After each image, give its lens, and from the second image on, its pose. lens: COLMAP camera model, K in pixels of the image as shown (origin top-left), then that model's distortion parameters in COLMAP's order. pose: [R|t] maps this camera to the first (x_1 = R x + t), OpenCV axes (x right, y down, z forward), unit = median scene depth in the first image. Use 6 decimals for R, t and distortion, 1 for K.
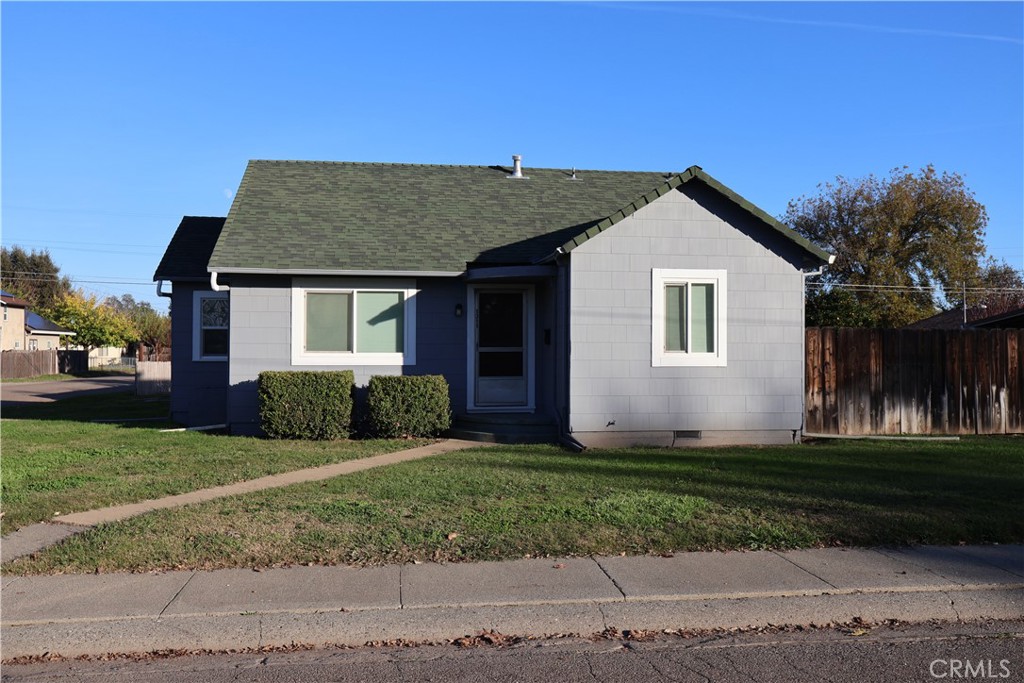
lens RADIAL K [[938.6, 0, 512.0], [0, 938.6, 341.5], [0, 0, 1]] dist [0.010100, -0.003231]
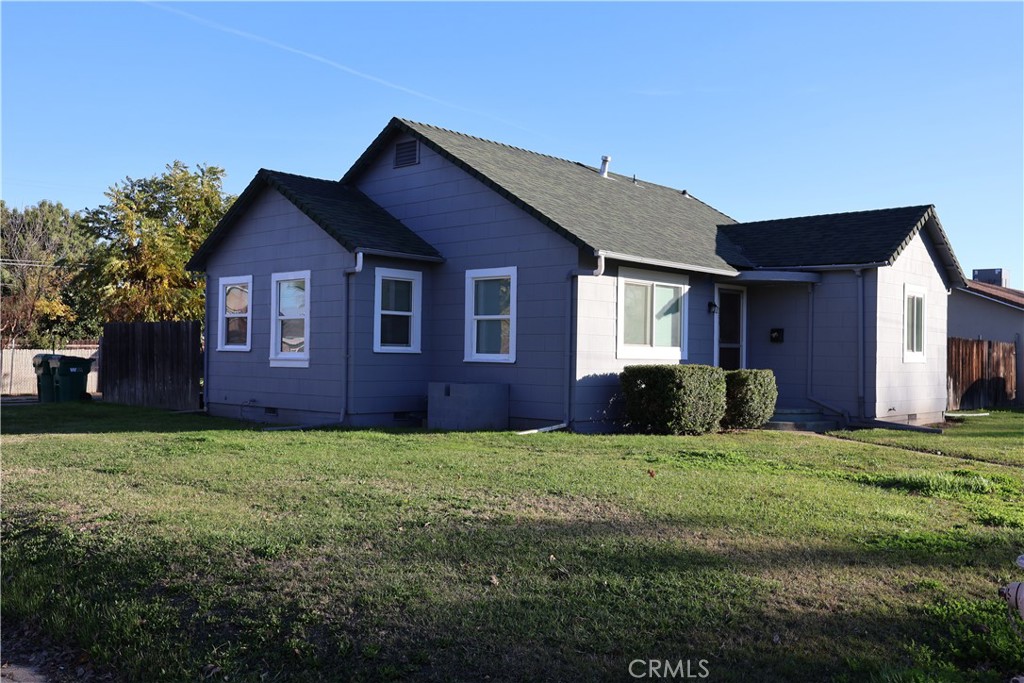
lens RADIAL K [[929.4, 0, 513.4], [0, 929.4, 342.6], [0, 0, 1]] dist [0.074847, -0.000937]
pose [[0.758380, 0.020492, 0.651491, -0.927884], [-0.022282, 0.999737, -0.005508, 0.016924], [-0.651432, -0.010339, 0.758637, 0.356594]]
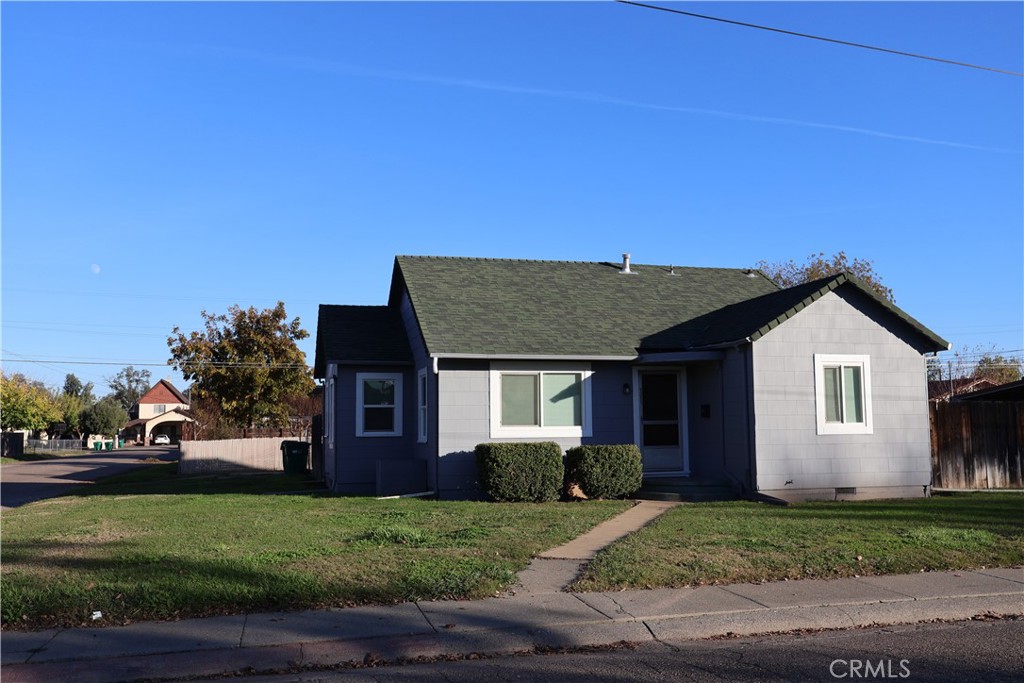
lens RADIAL K [[950.5, 0, 512.0], [0, 950.5, 341.5], [0, 0, 1]] dist [0.025600, -0.014418]
pose [[0.991031, -0.000312, 0.133634, -0.363719], [0.011099, 0.996735, -0.079982, 0.000848], [-0.133173, 0.080748, 0.987798, -0.156605]]
